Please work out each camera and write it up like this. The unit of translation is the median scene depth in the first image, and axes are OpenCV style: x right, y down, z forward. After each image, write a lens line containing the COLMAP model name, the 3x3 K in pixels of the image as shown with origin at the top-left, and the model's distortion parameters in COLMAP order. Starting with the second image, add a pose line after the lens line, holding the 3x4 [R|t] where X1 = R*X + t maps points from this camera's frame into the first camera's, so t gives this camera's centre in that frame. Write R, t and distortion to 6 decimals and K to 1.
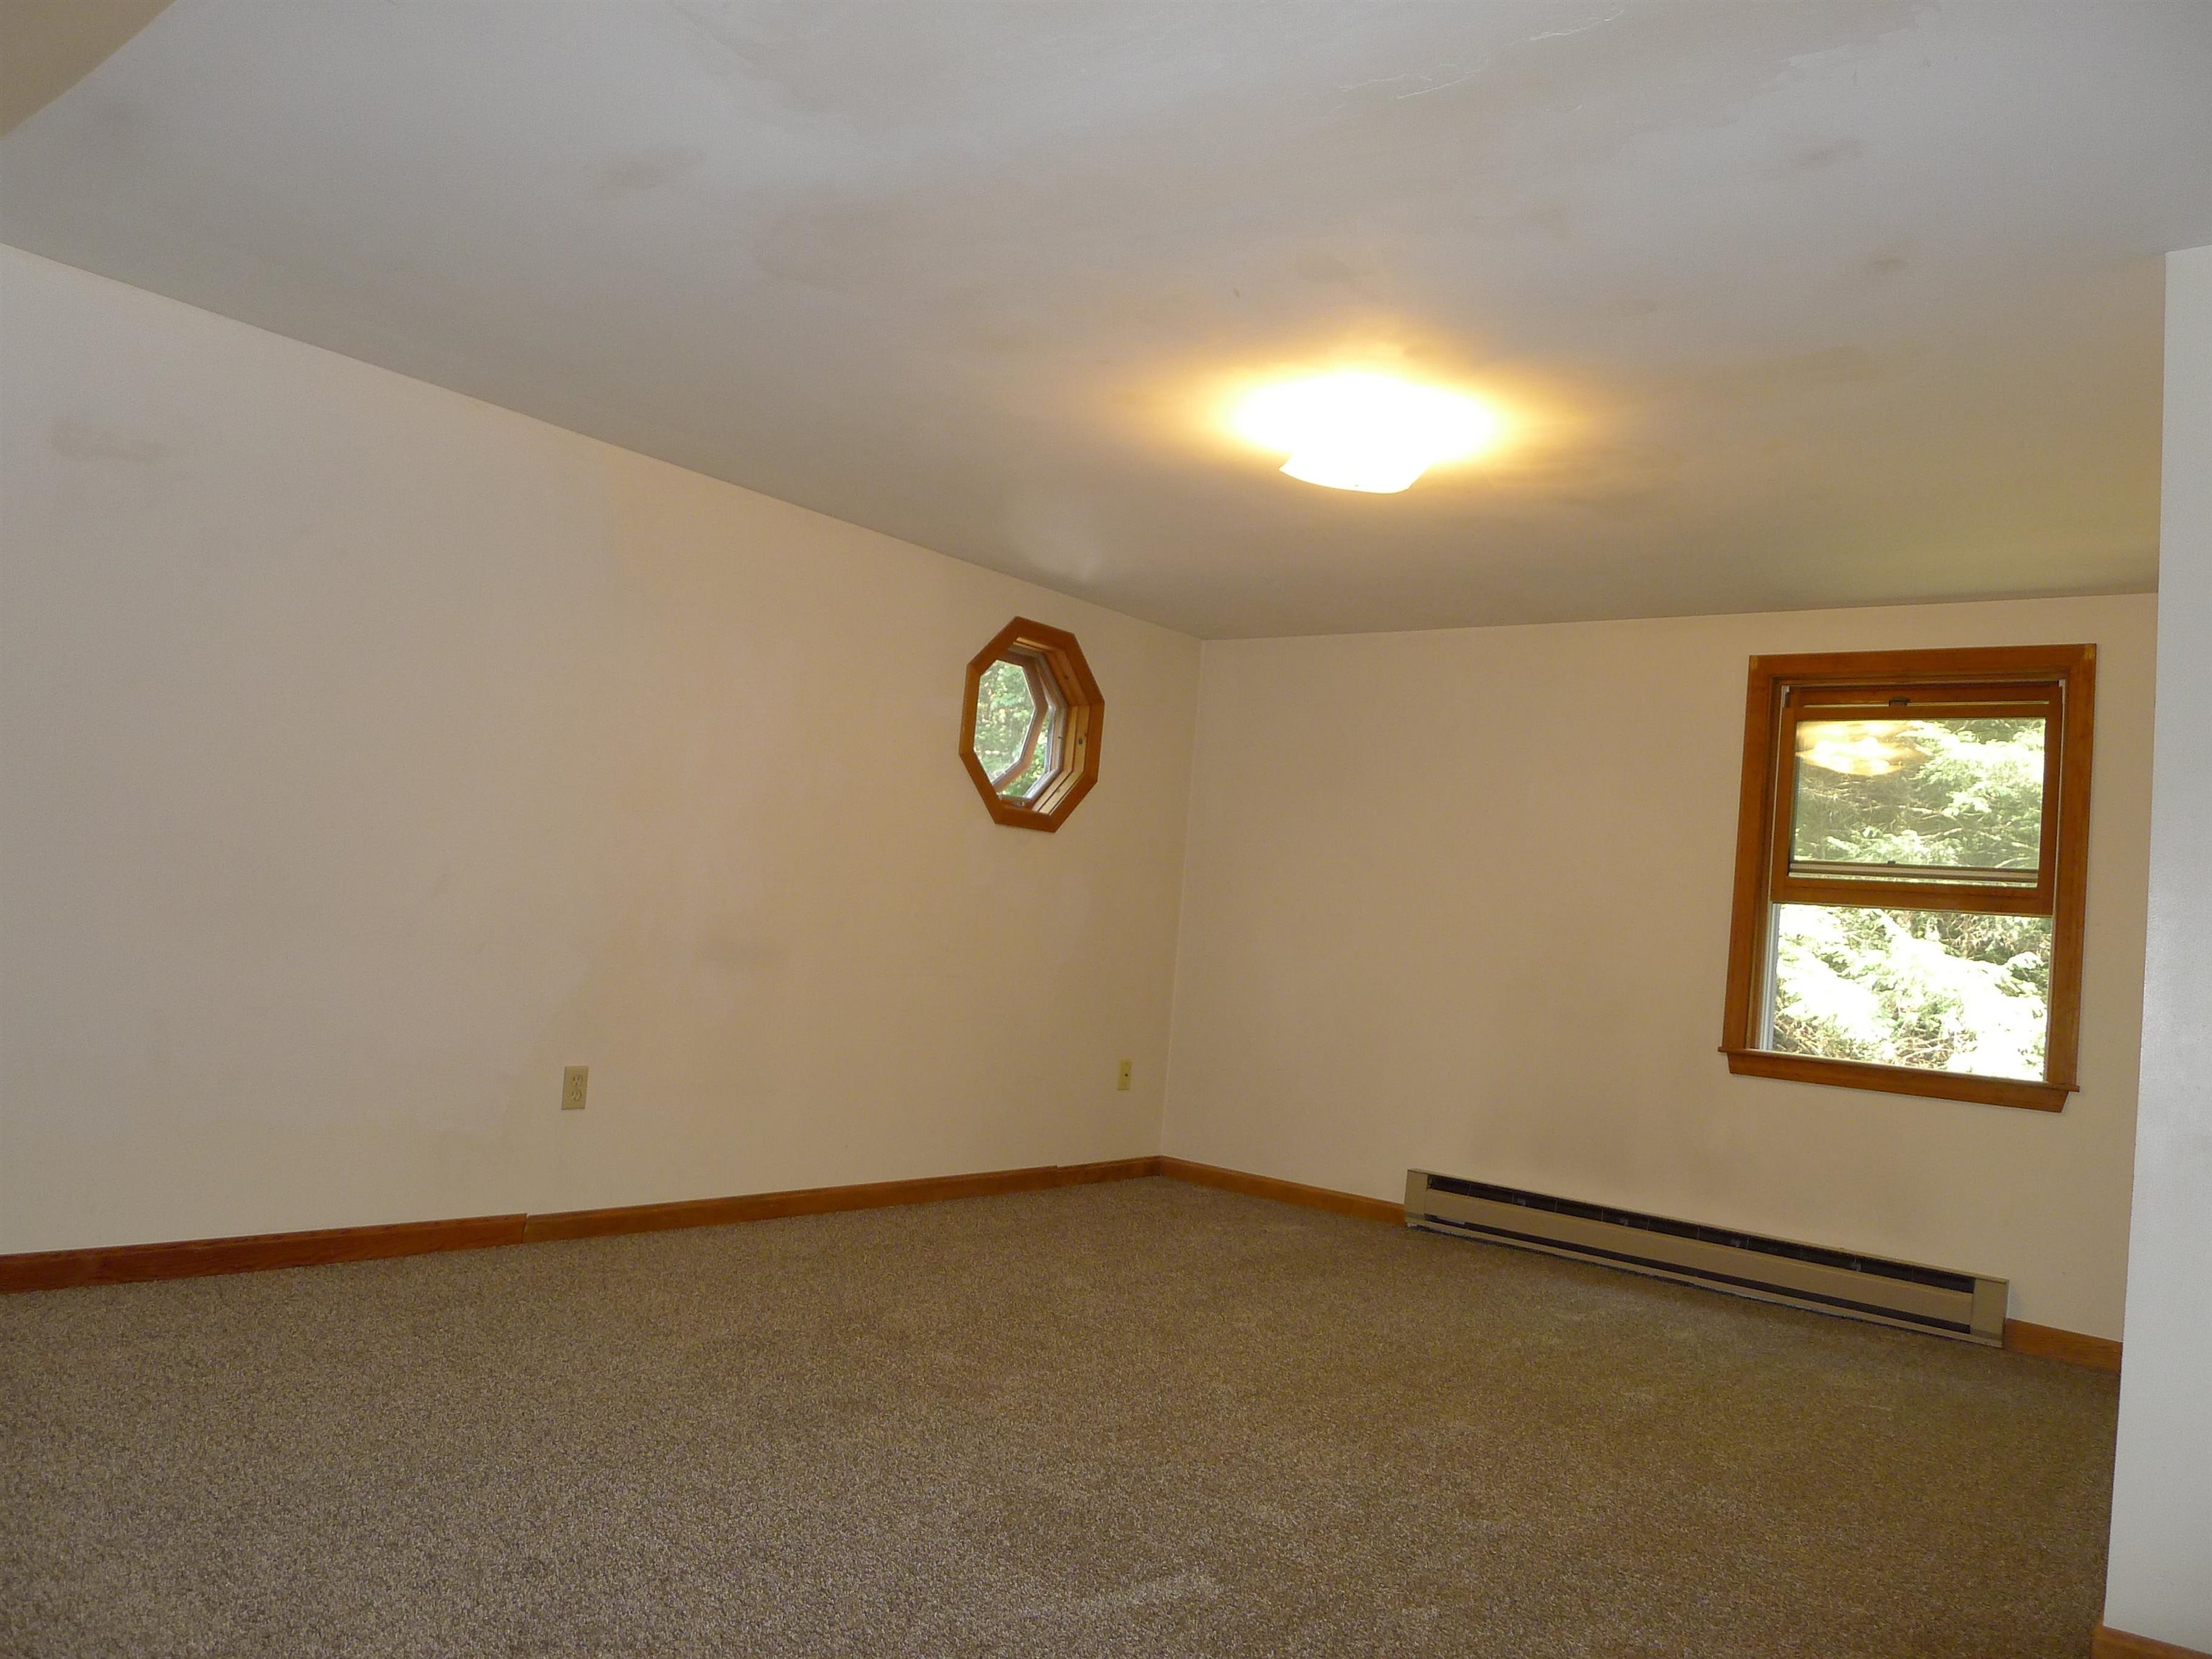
lens RADIAL K [[1551.3, 0, 1112.4], [0, 1551.3, 837.5], [0, 0, 1]] dist [-0.050550, 0.015713]
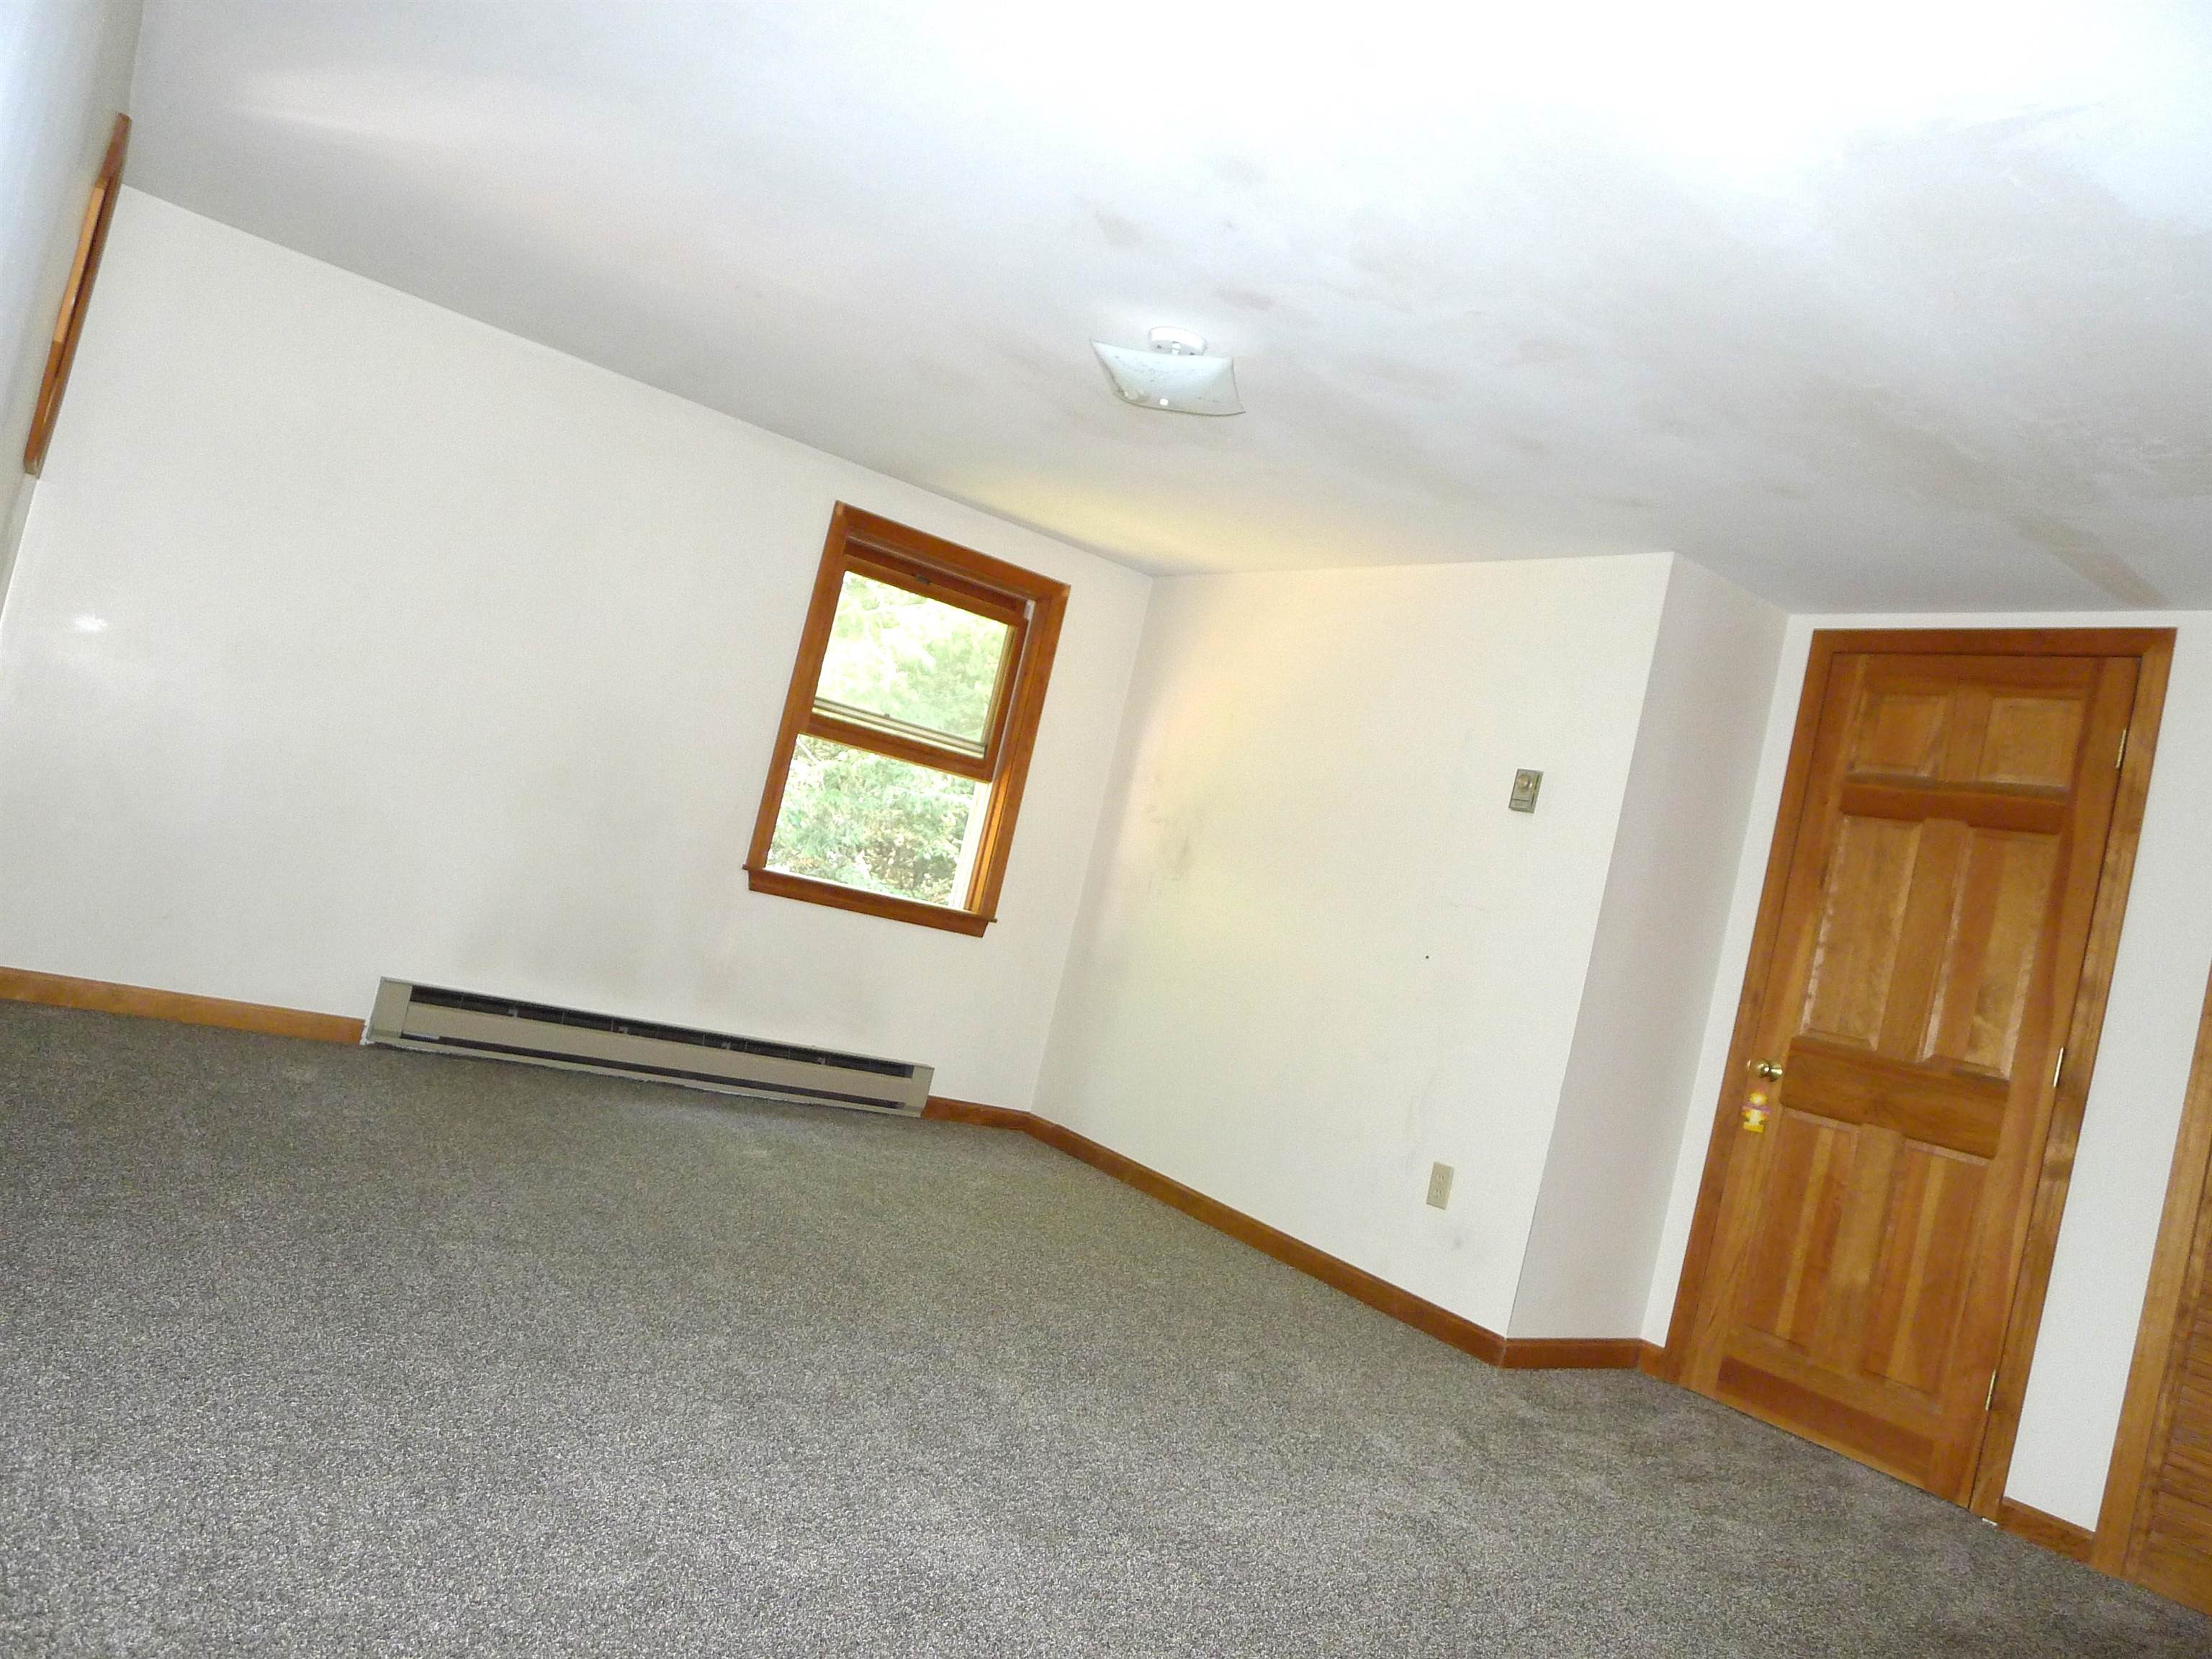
lens RADIAL K [[1551.3, 0, 1112.4], [0, 1551.3, 837.5], [0, 0, 1]] dist [-0.050550, 0.015713]
pose [[0.301468, 0.014488, 0.953366, -0.687860], [-0.258937, 0.963551, 0.067237, -0.021924], [-0.917643, -0.267132, 0.294231, 0.605050]]
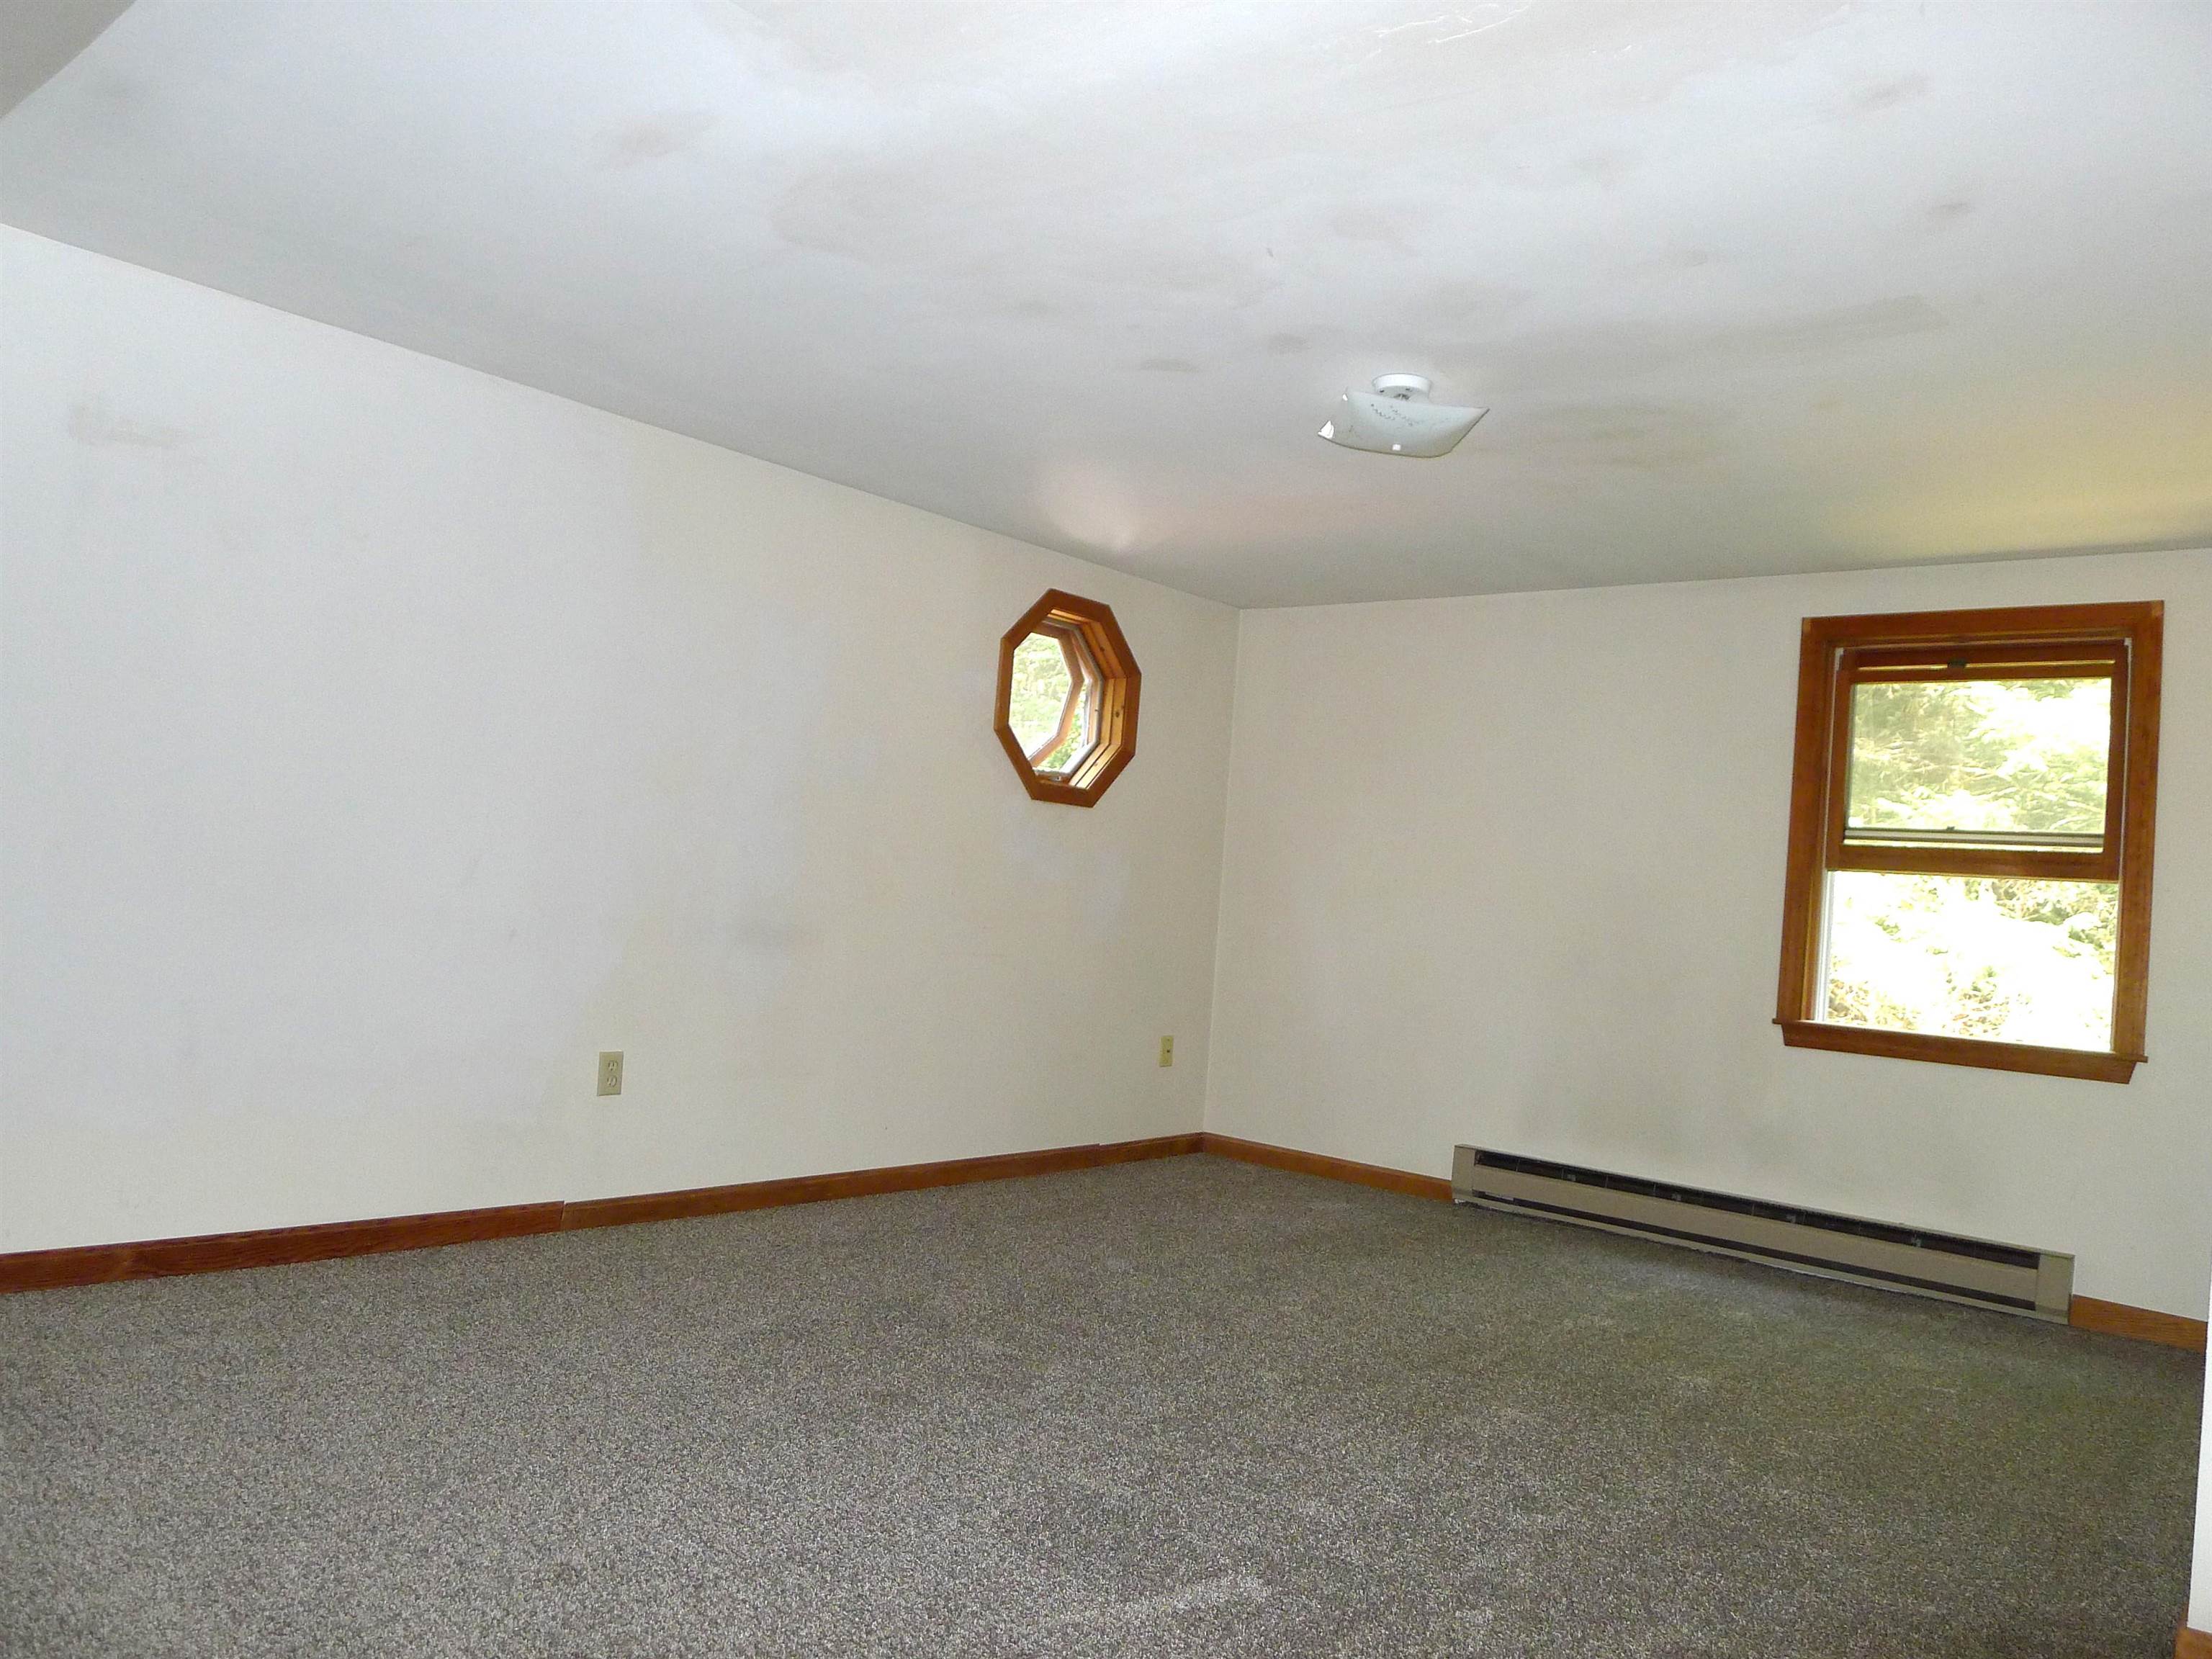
lens RADIAL K [[1556.5, 0, 1118.4], [0, 1556.5, 833.2], [0, 0, 1]] dist [-0.048187, 0.014582]
pose [[0.999676, -0.012507, -0.022153, 0.001643], [0.012873, 0.999782, 0.016447, -0.004257], [0.021943, -0.016727, 0.999619, 0.015424]]
